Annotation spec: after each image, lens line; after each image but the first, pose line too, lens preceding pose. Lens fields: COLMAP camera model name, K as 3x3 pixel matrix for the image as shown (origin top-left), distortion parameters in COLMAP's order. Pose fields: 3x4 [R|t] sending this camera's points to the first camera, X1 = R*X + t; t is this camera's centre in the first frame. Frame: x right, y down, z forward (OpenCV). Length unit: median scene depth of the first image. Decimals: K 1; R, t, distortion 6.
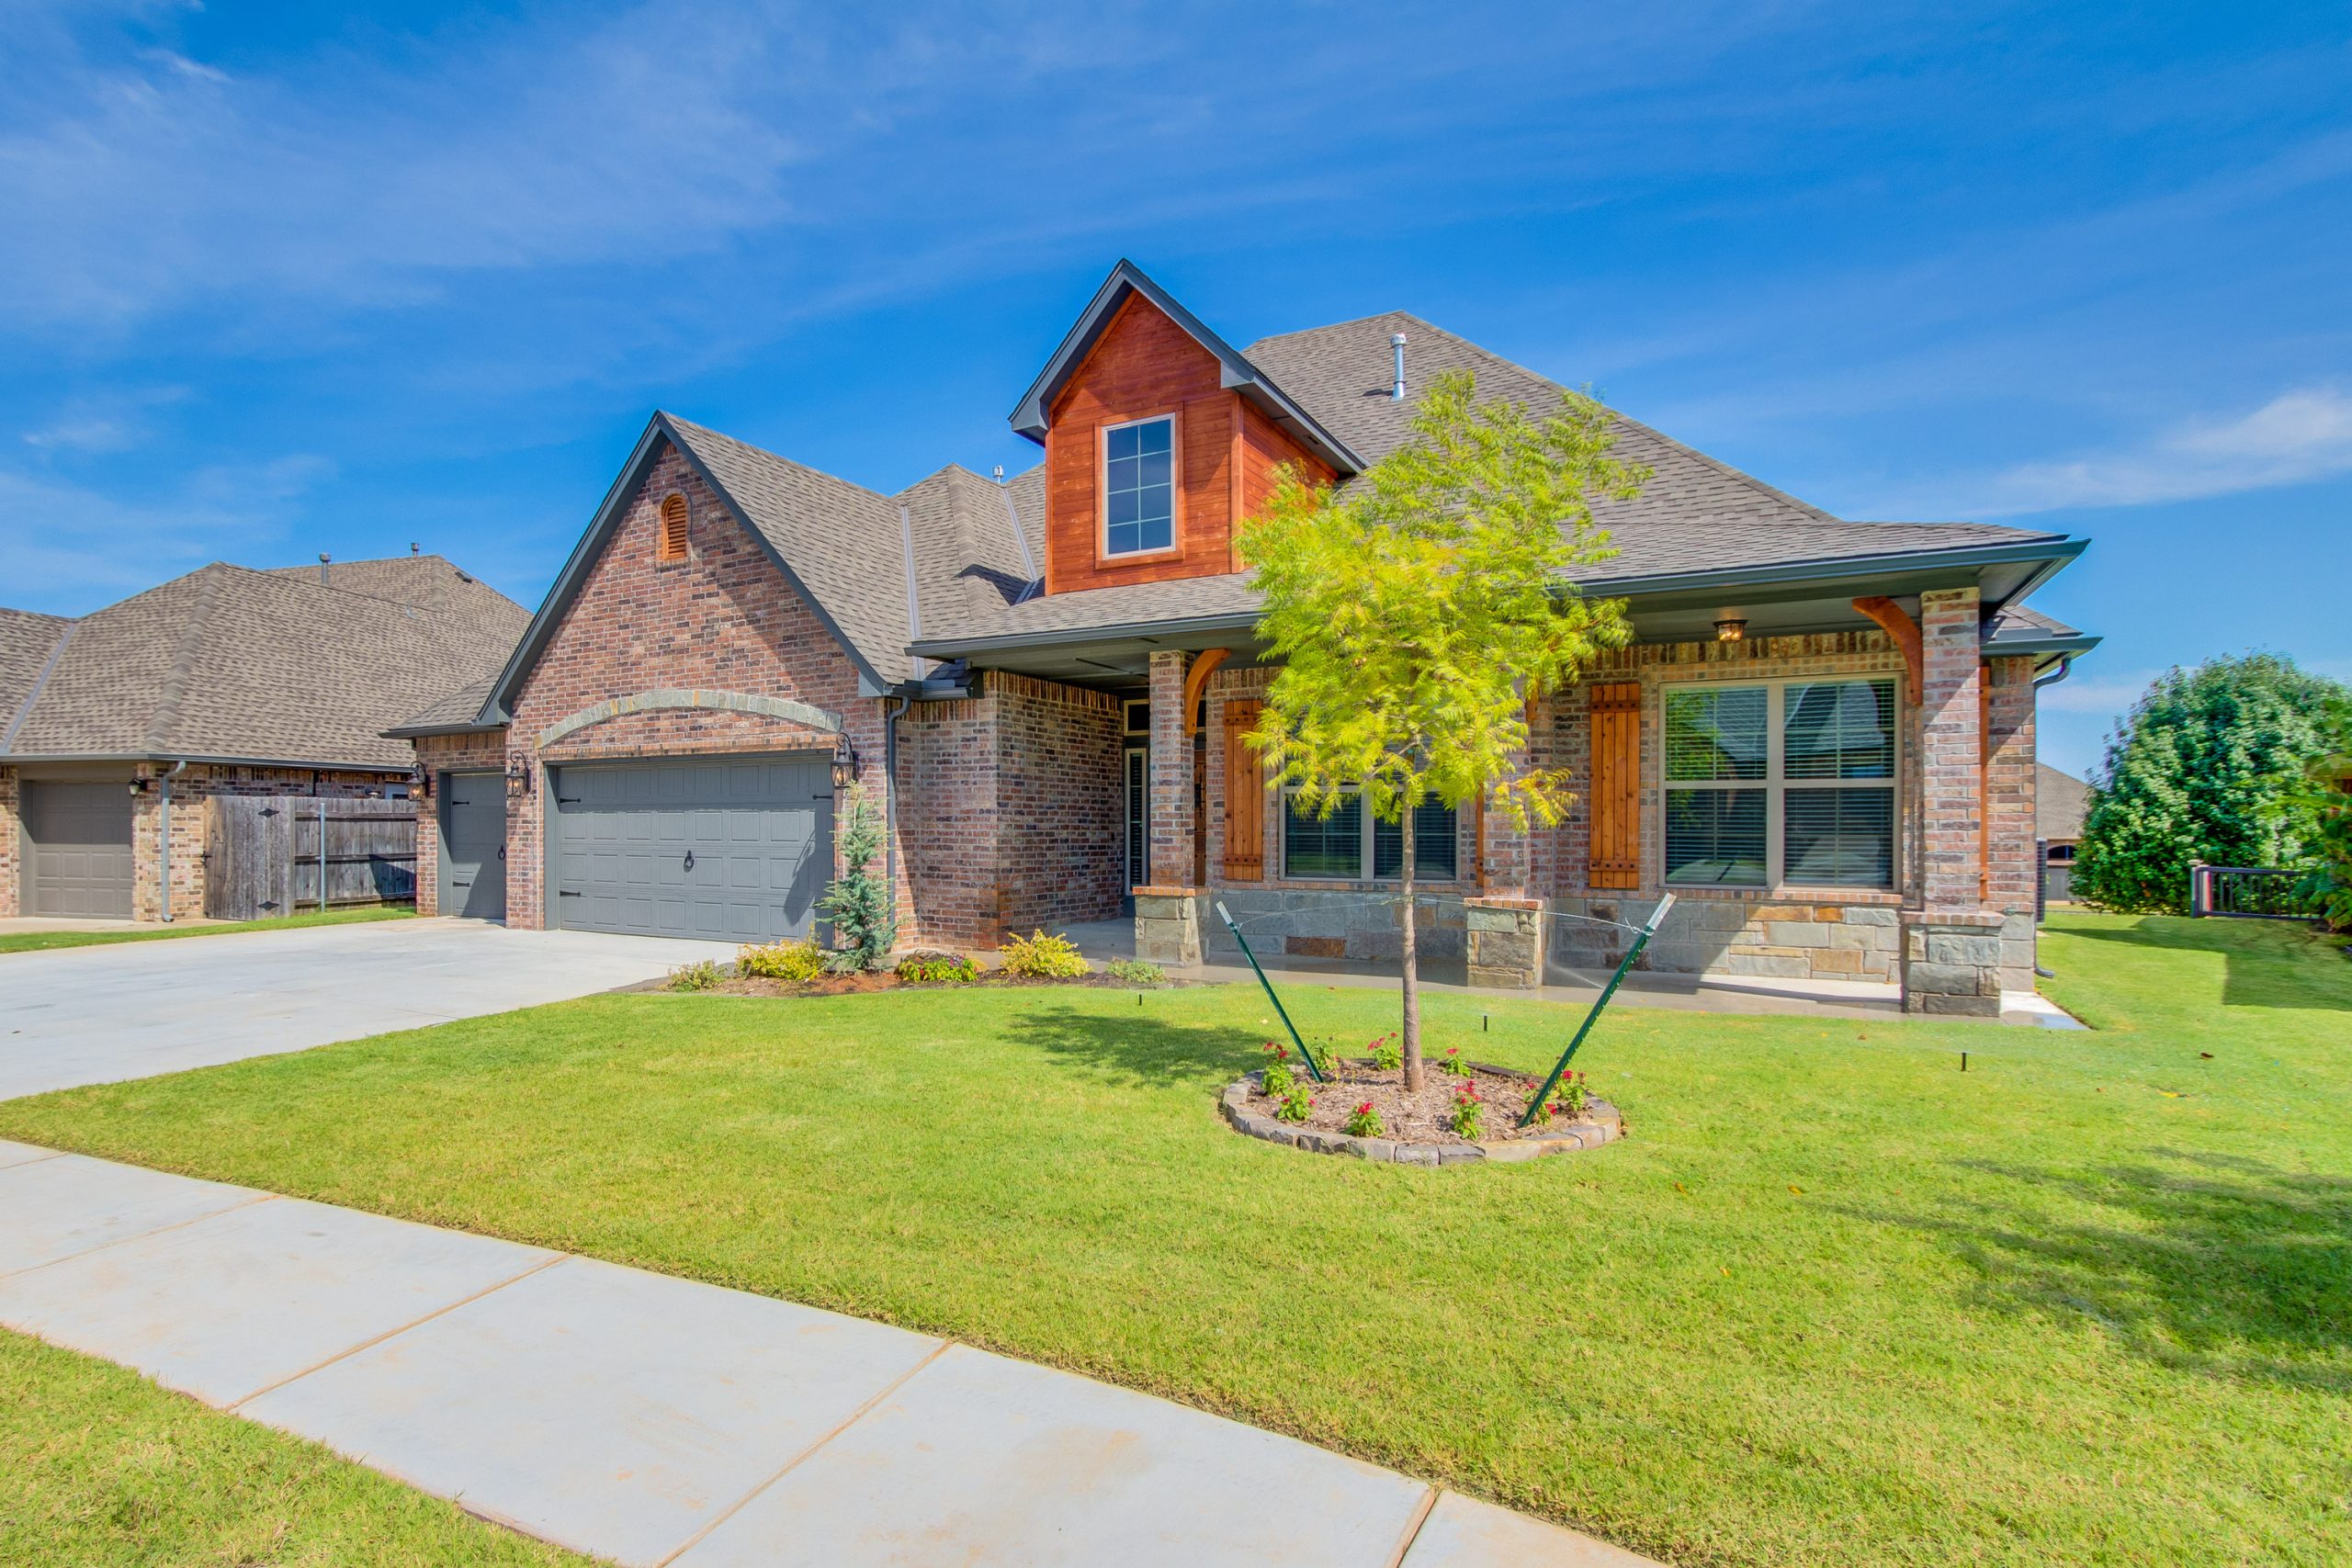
lens RADIAL K [[1079.1, 0, 1236.9], [0, 1079.1, 814.4], [0, 0, 1]] dist [-0.012224, -0.000298]
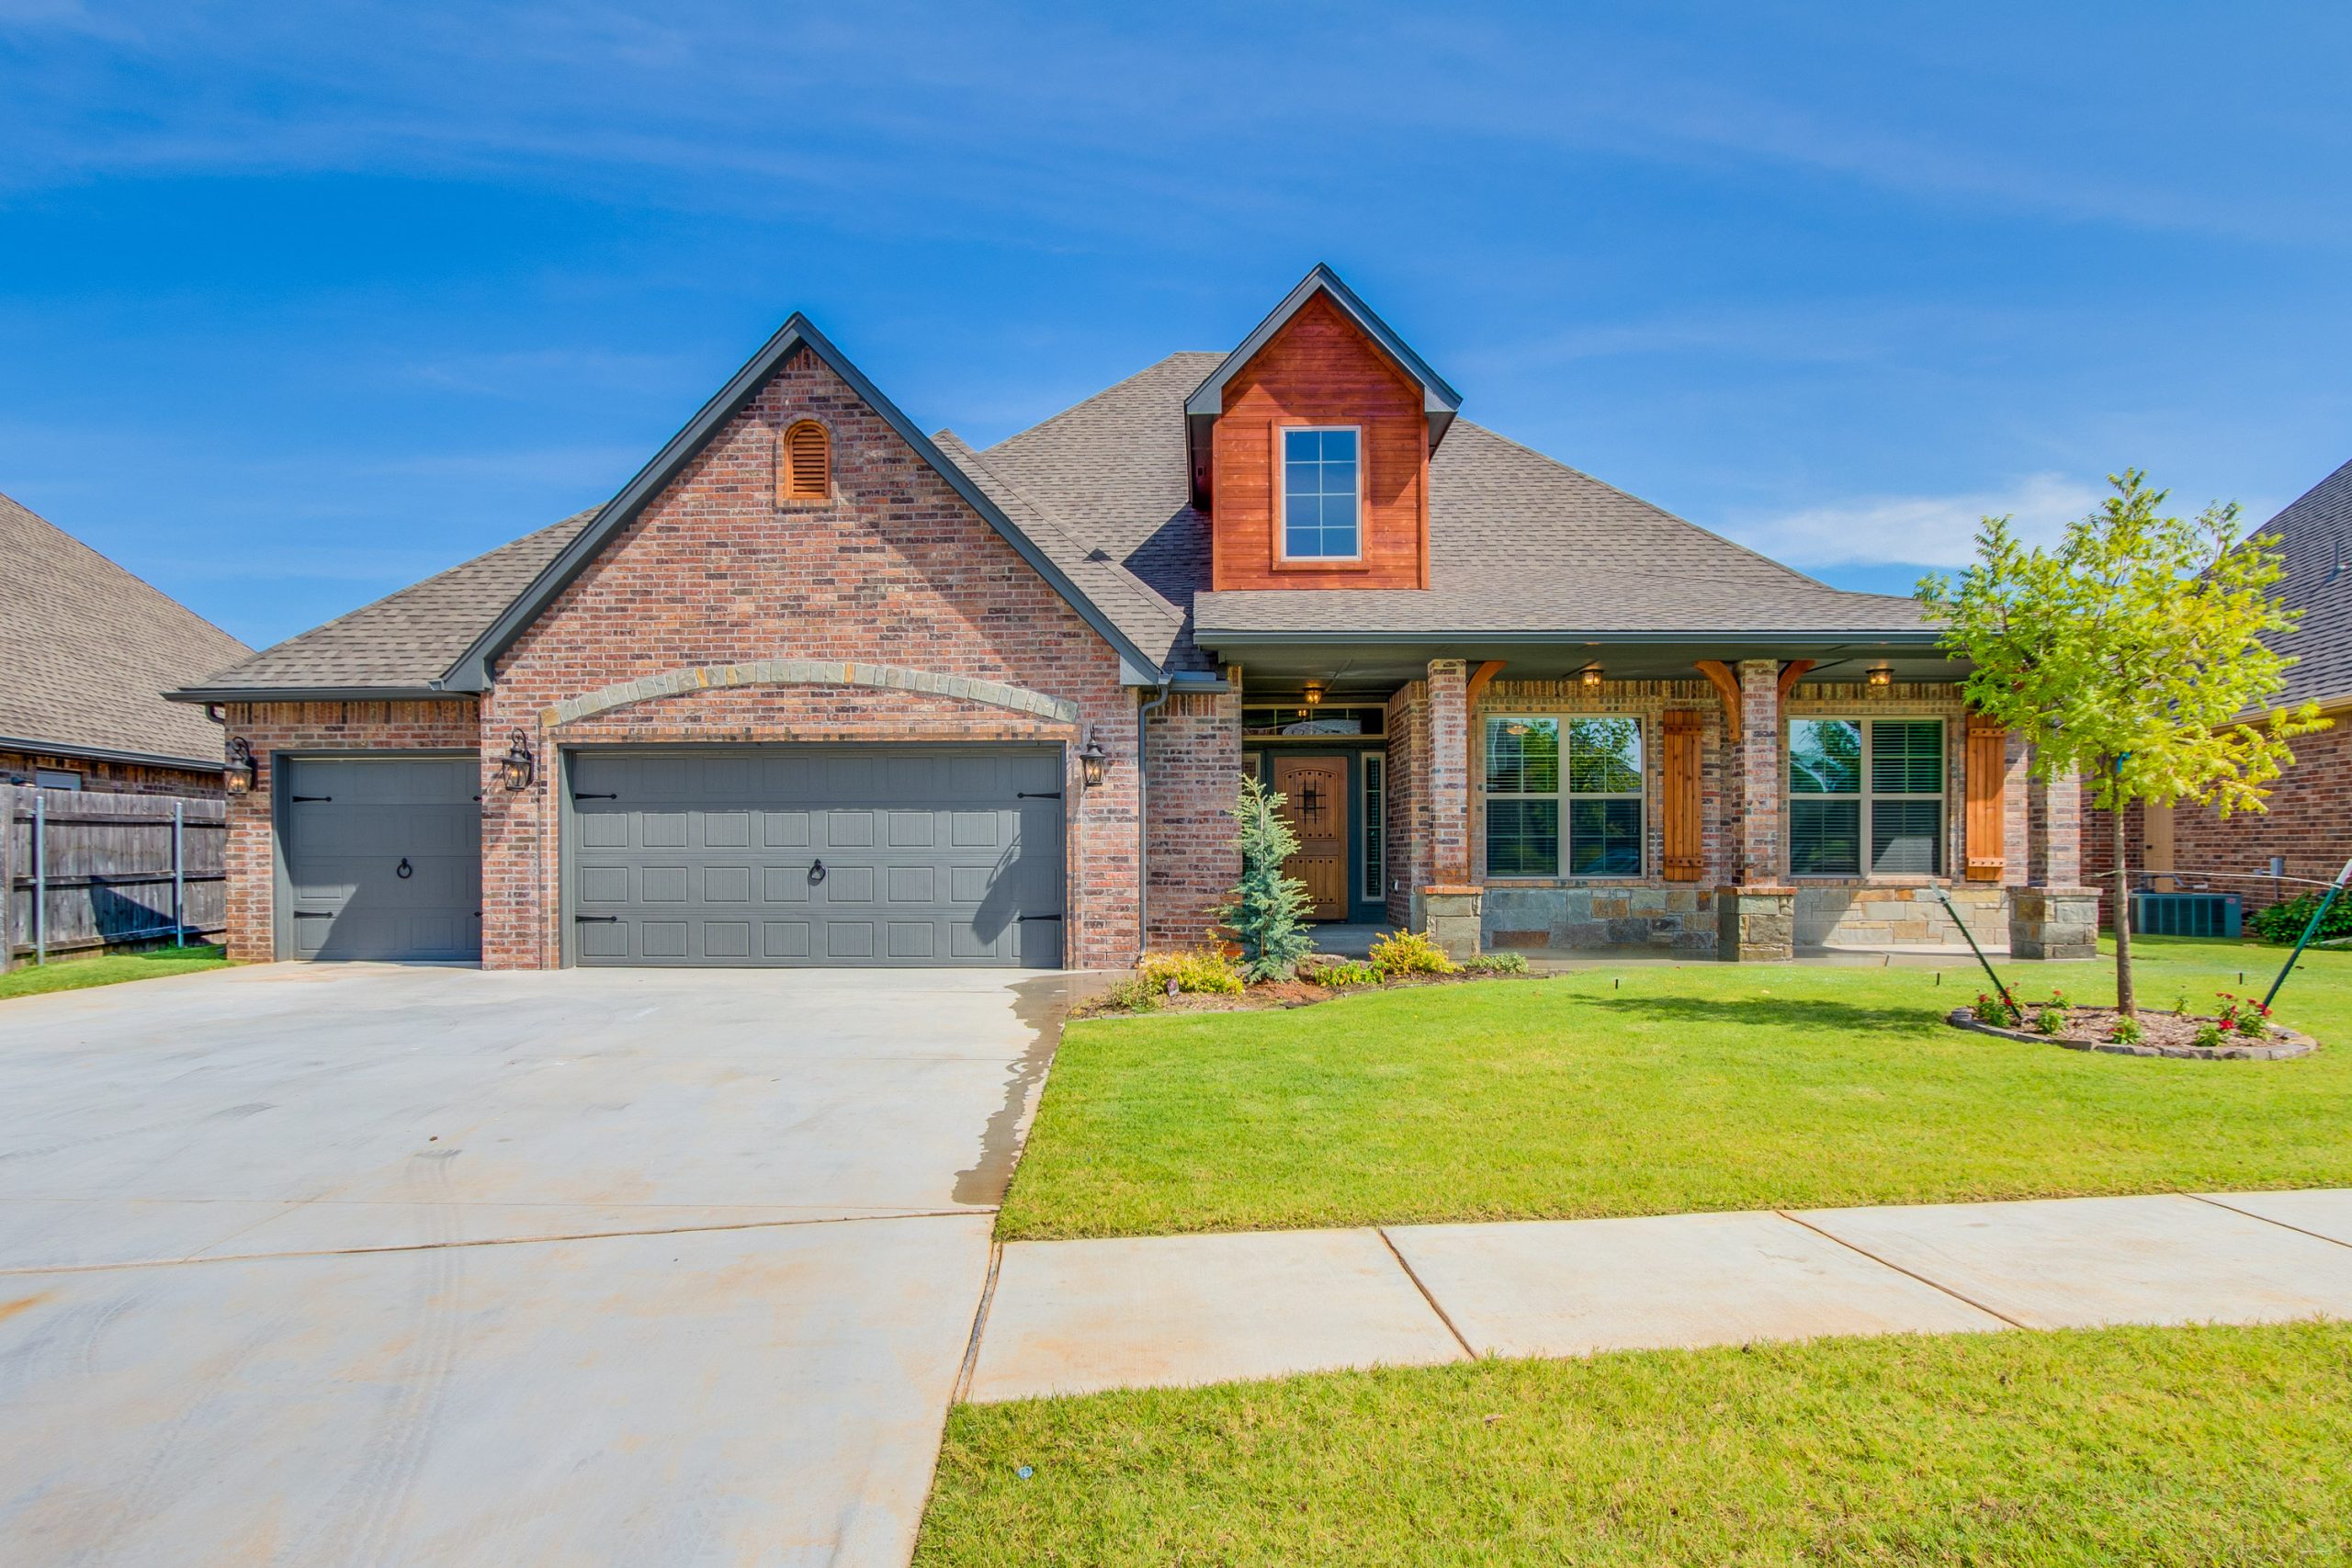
lens RADIAL K [[1079.1, 0, 1216.1], [0, 1079.1, 839.9], [0, 0, 1]] dist [-0.012224, -0.000298]
pose [[0.899184, 0.000039, 0.437571, -0.618399], [-0.000598, 0.999999, 0.001139, 0.018436], [-0.437570, -0.001286, 0.899183, 0.139158]]
